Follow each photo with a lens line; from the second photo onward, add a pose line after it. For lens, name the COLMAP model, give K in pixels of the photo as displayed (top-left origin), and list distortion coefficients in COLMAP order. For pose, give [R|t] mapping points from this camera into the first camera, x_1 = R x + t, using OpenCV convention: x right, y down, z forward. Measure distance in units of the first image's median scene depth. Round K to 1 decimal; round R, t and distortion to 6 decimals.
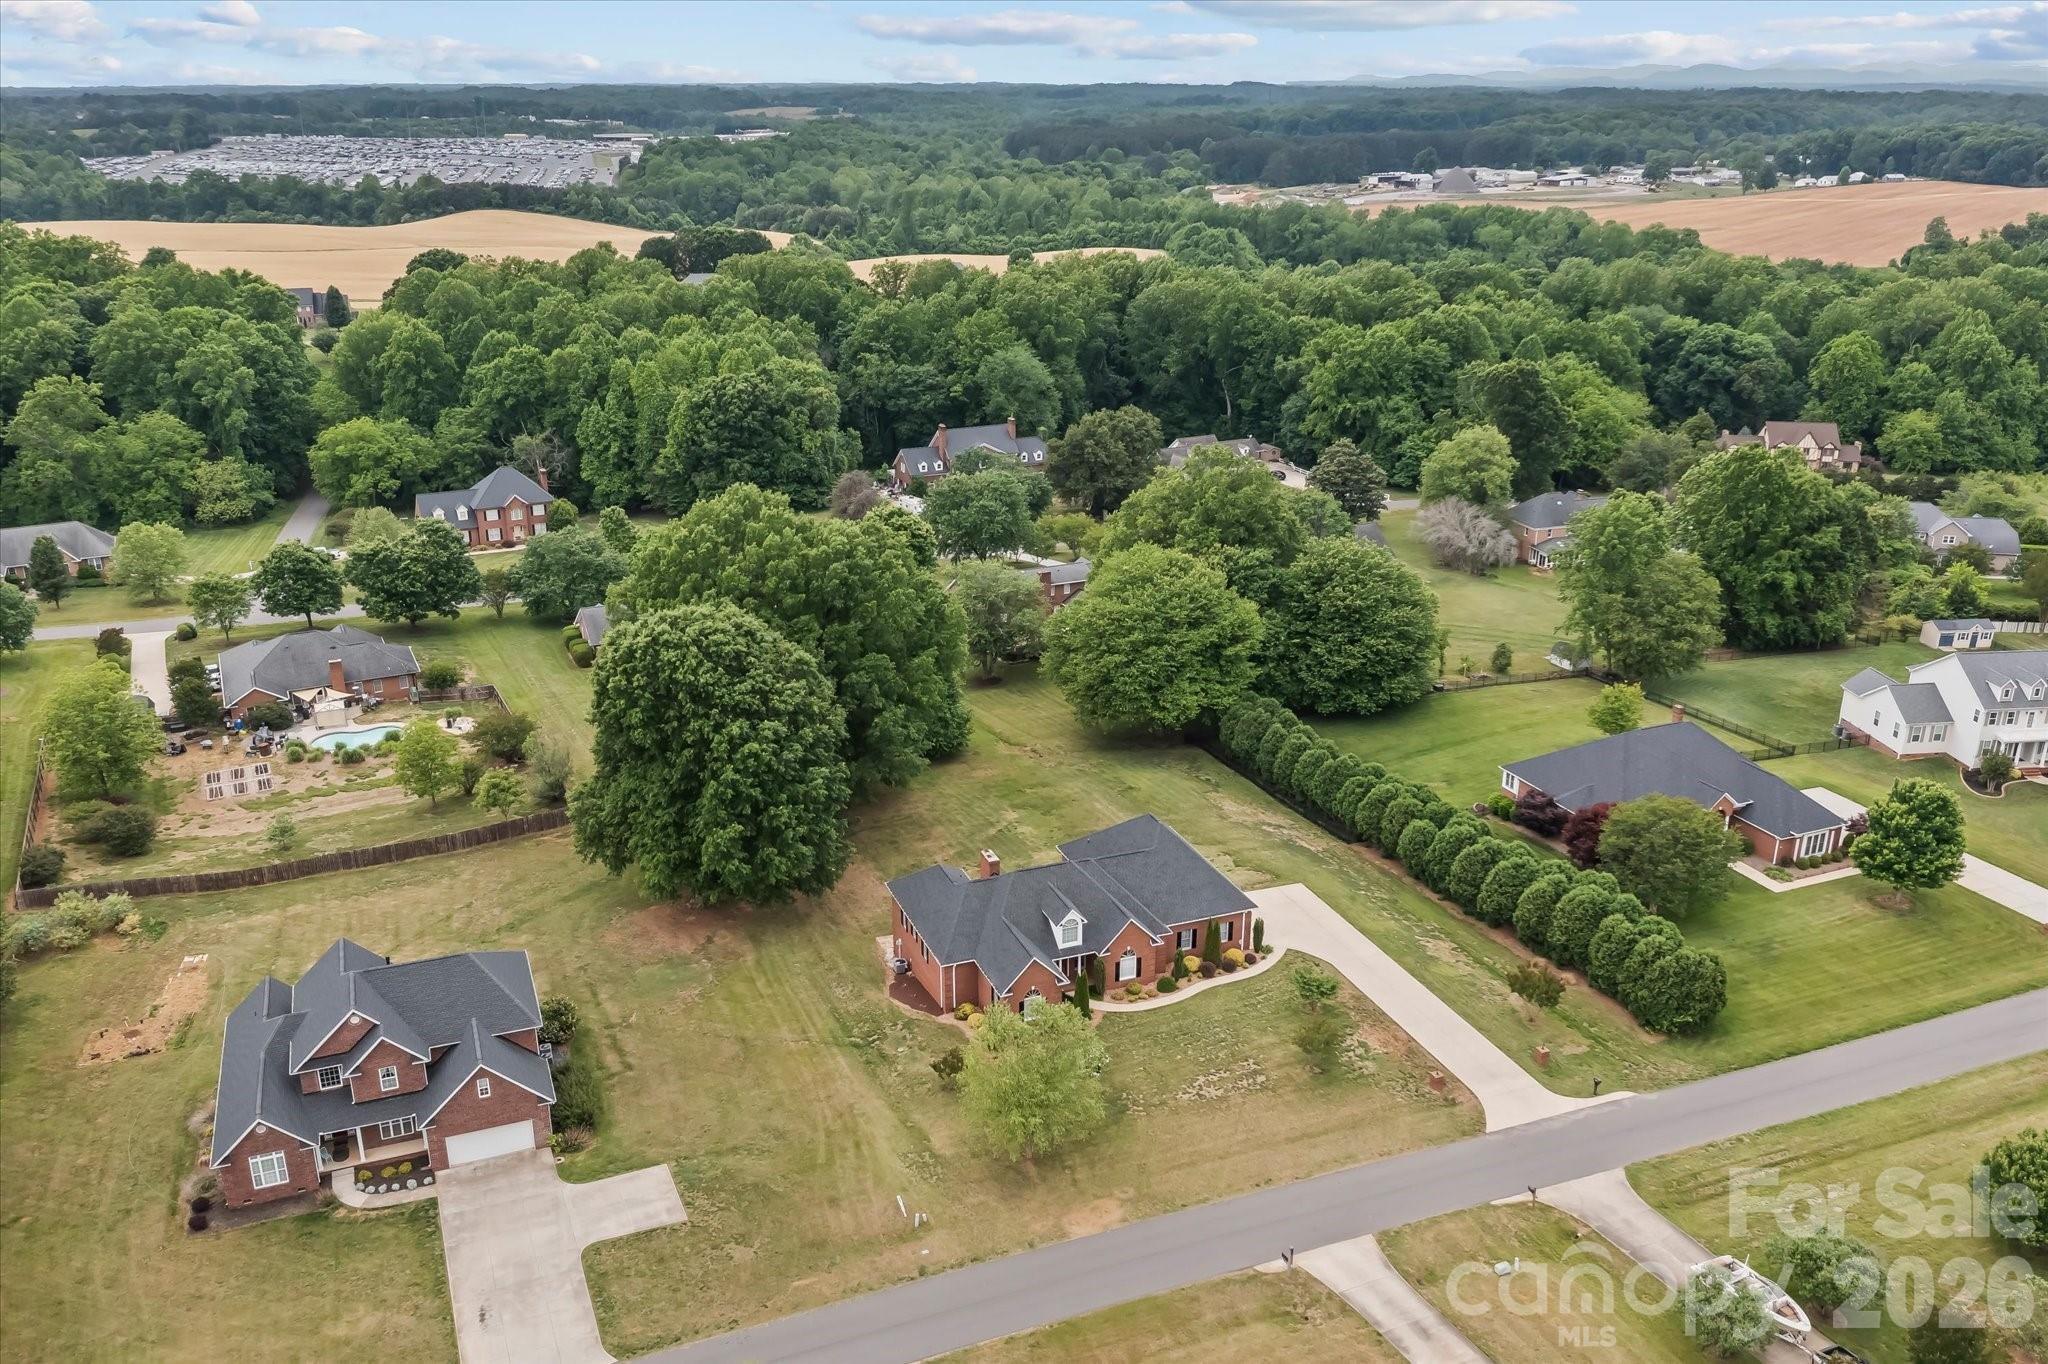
lens RADIAL K [[1637.6, 0, 1023.9], [0, 1637.6, 610.0], [0, 0, 1]] dist [-0.012031, 0.000350]
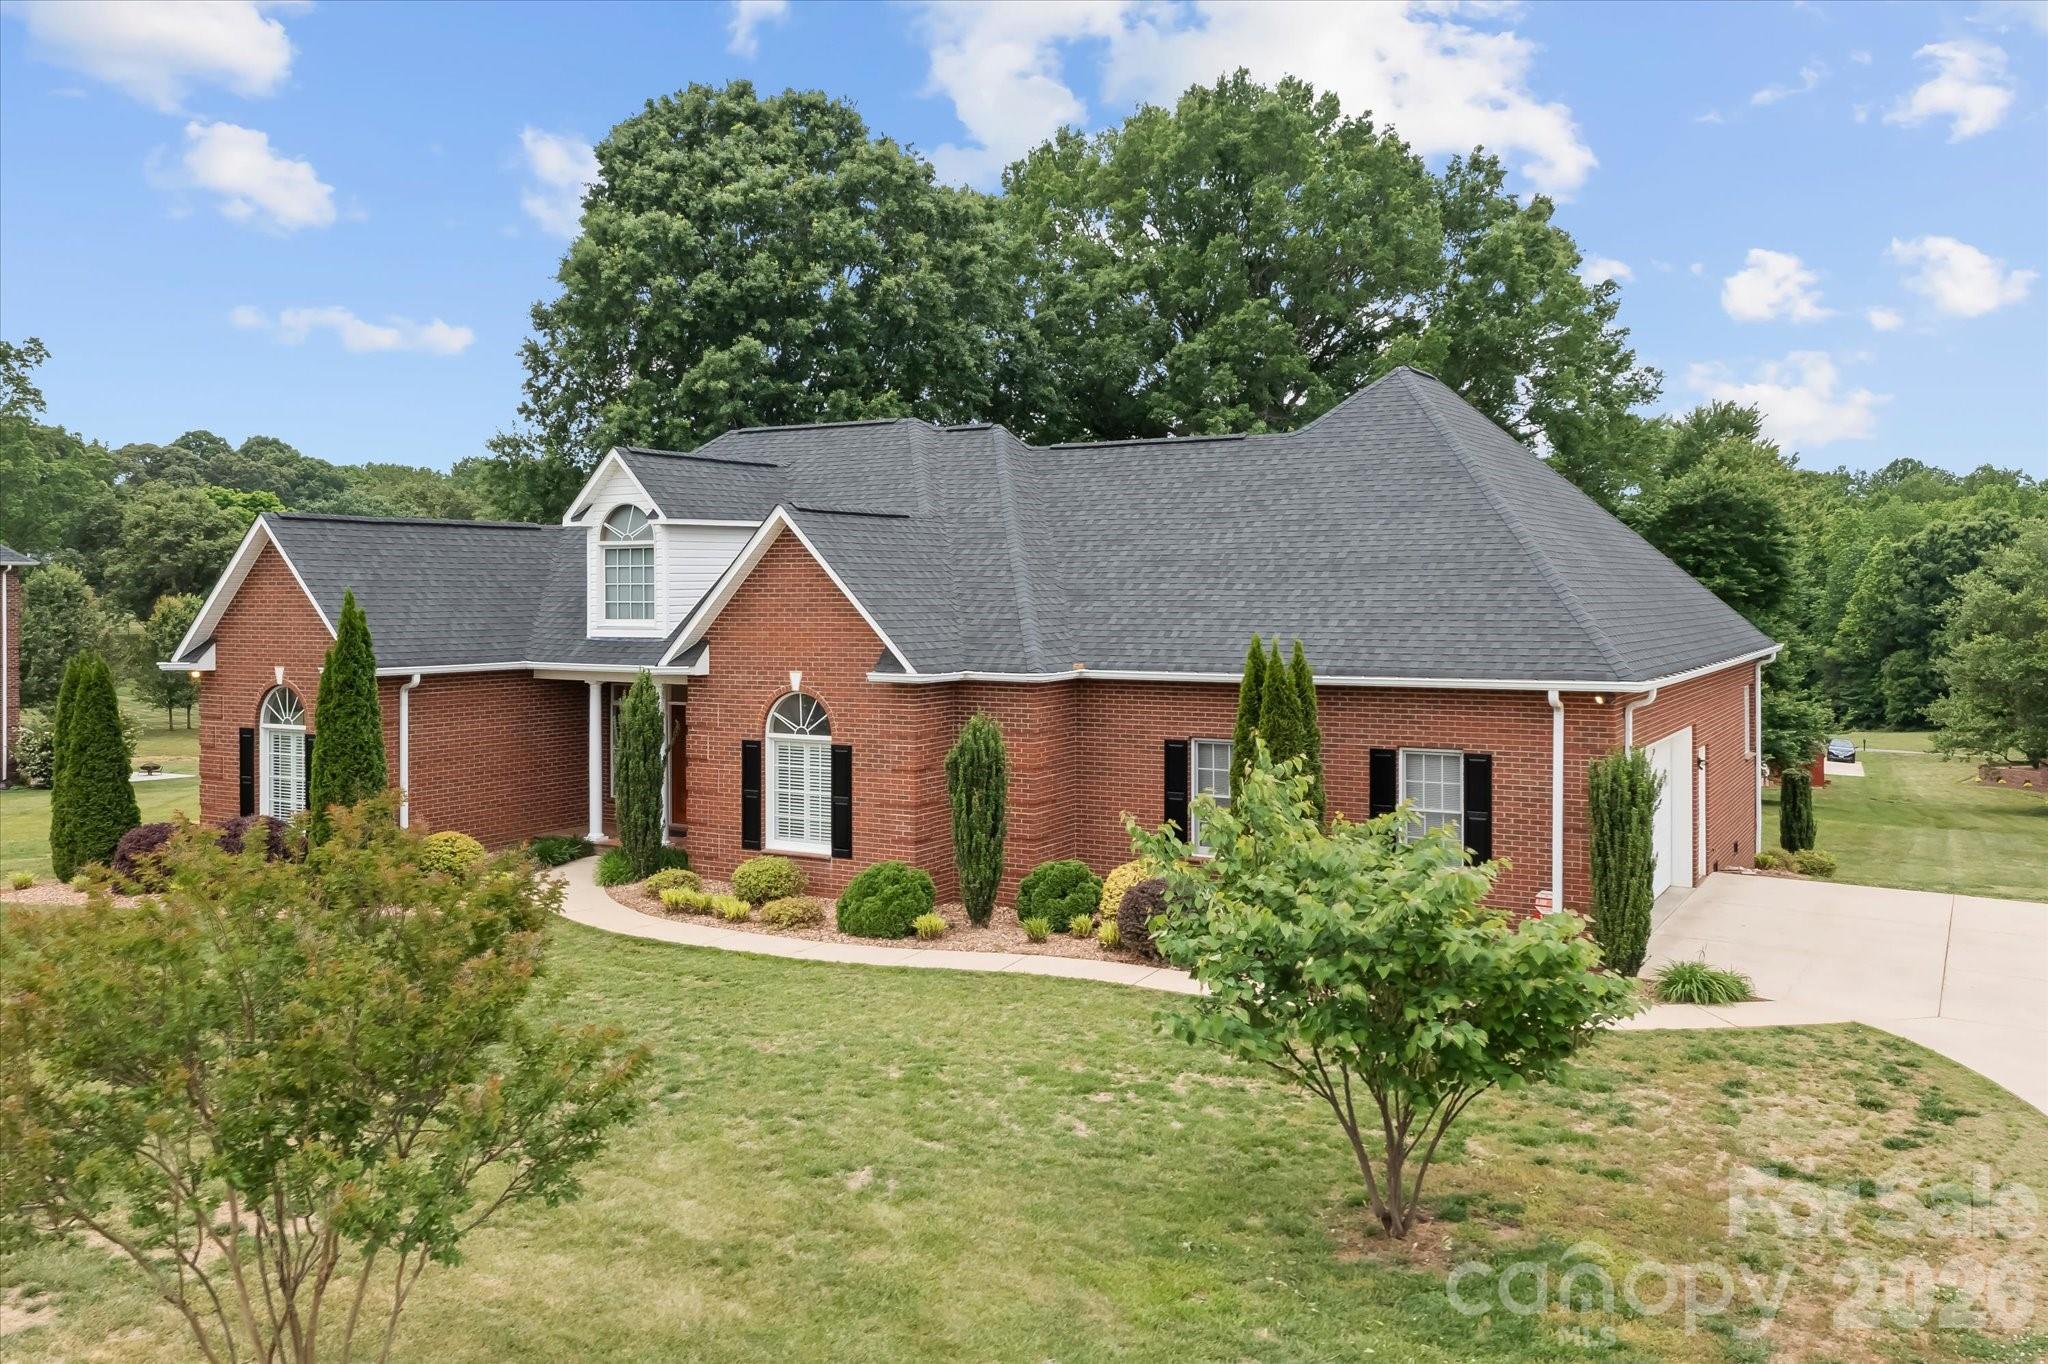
lens RADIAL K [[1637.6, 0, 1023.9], [0, 1637.6, 610.0], [0, 0, 1]] dist [-0.012031, 0.000350]
pose [[0.625016, 0.018550, -0.780391, 0.233758], [-0.233901, 0.958234, -0.164555, 0.218004], [0.744745, 0.285384, 0.603250, 0.866822]]
